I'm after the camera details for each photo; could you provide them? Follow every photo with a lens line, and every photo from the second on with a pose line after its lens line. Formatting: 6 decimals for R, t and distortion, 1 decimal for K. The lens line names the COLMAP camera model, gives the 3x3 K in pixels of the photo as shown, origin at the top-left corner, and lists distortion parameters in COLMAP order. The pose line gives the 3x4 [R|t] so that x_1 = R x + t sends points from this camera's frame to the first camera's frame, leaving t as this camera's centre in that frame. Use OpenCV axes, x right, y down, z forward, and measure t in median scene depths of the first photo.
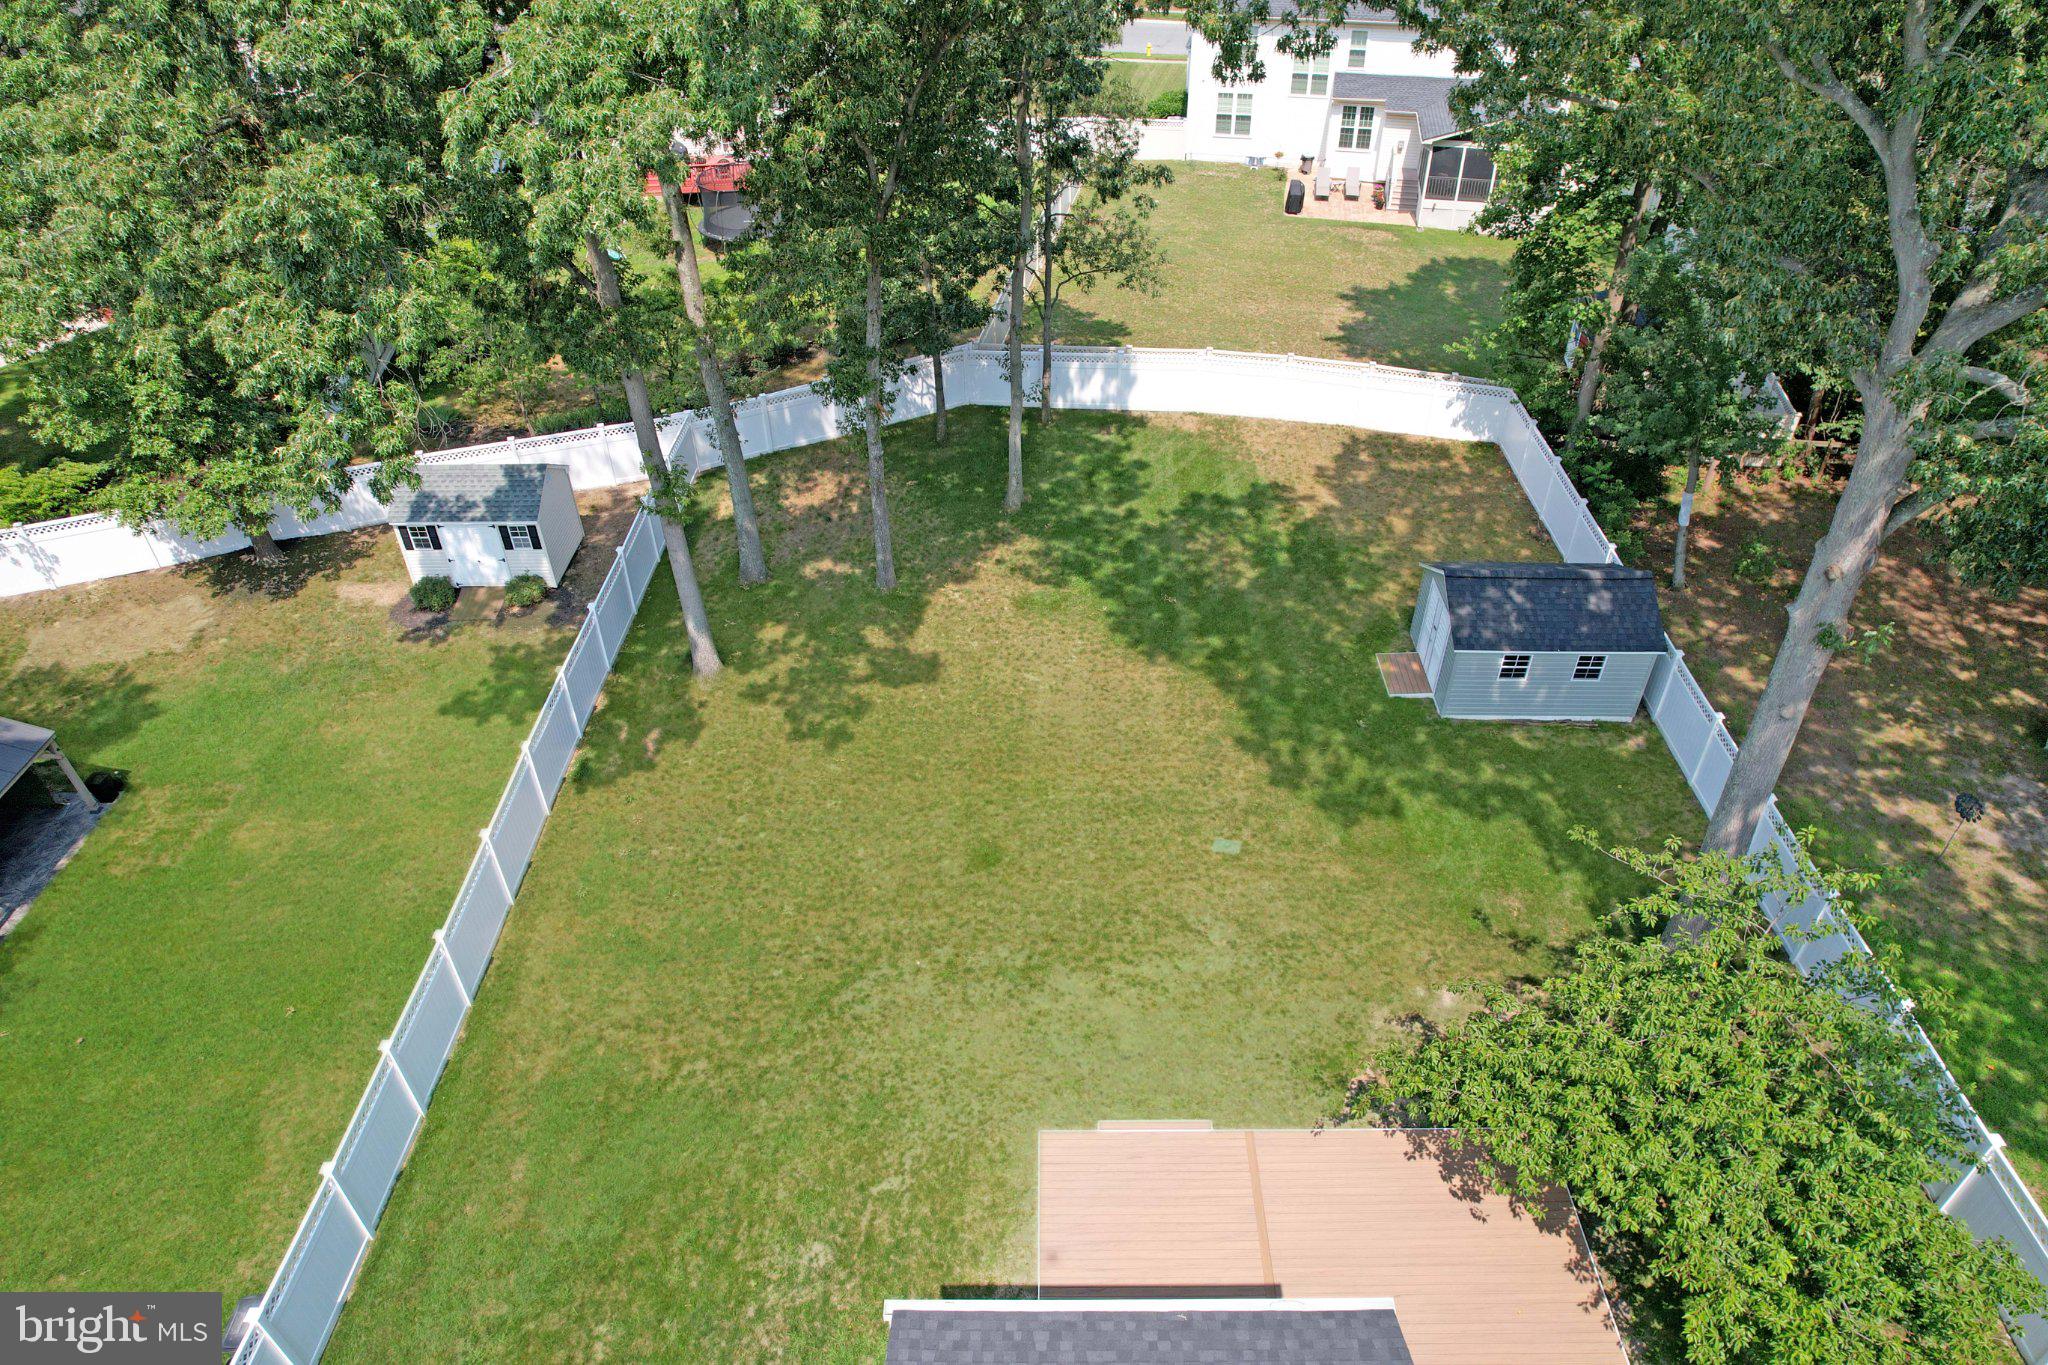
lens RADIAL K [[1306.3, 0, 1030.1], [0, 1306.3, 692.3], [0, 0, 1]] dist [-0.062888, 0.049707]
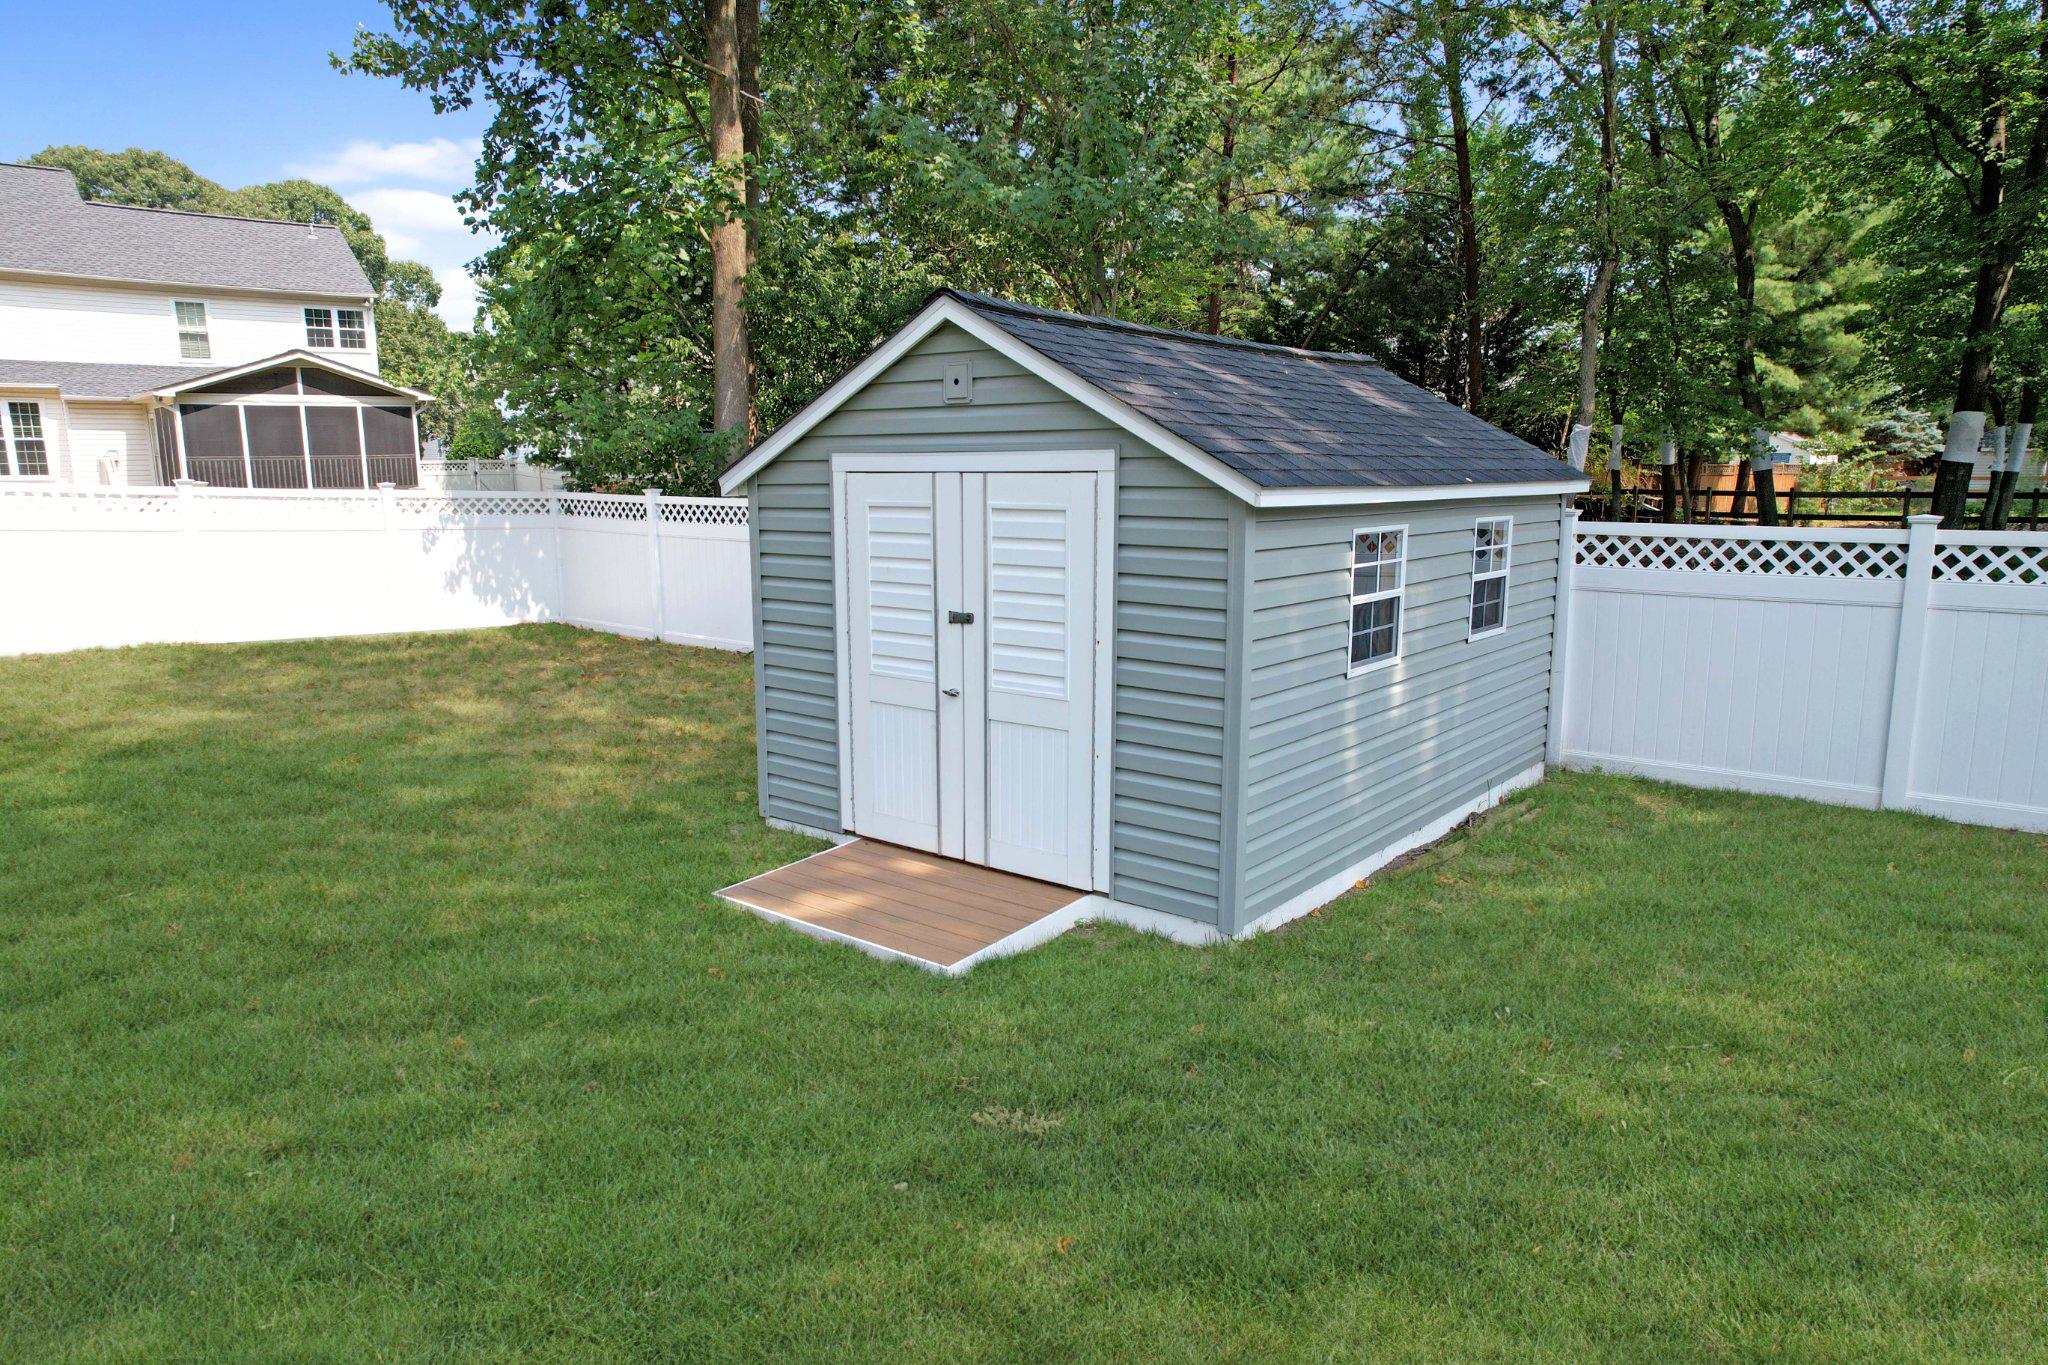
lens RADIAL K [[1306.3, 0, 1030.1], [0, 1306.3, 692.3], [0, 0, 1]] dist [-0.062888, 0.049707]
pose [[0.613800, -0.128889, 0.778869, 0.124811], [0.488583, 0.836964, -0.246533, 0.016618], [-0.620110, 0.531864, 0.576701, 0.747066]]
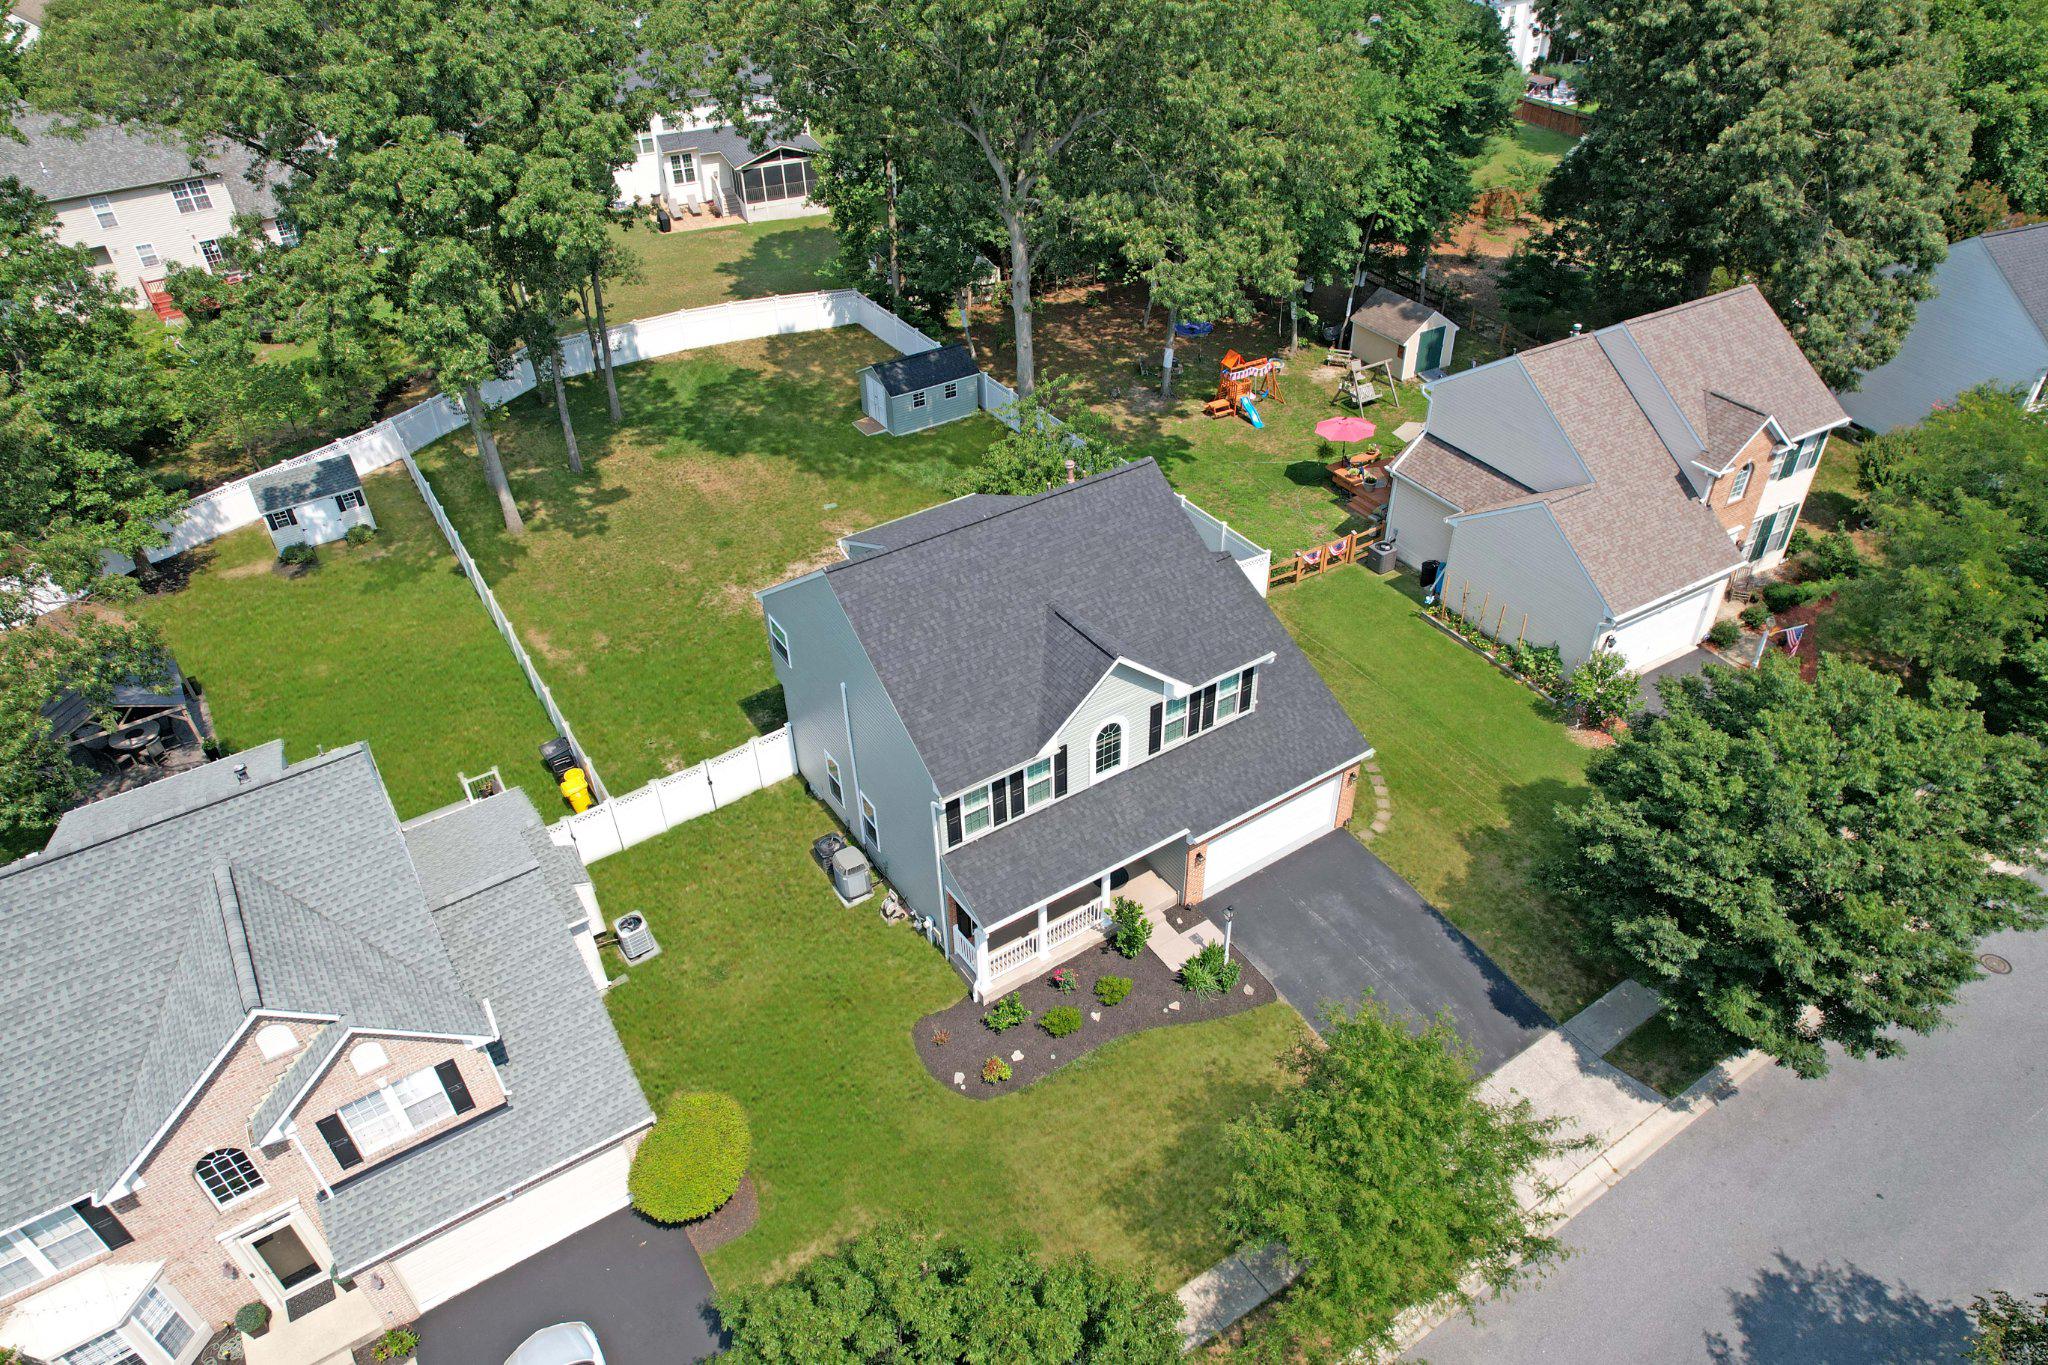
lens RADIAL K [[1313.5, 0, 1031.0], [0, 1313.5, 690.0], [0, 0, 1]] dist [-0.059028, 0.048201]
pose [[0.829880, -0.345721, 0.437923, -0.449259], [0.357294, 0.932139, 0.058800, 0.287761], [-0.428534, 0.107671, 0.897087, -0.729944]]
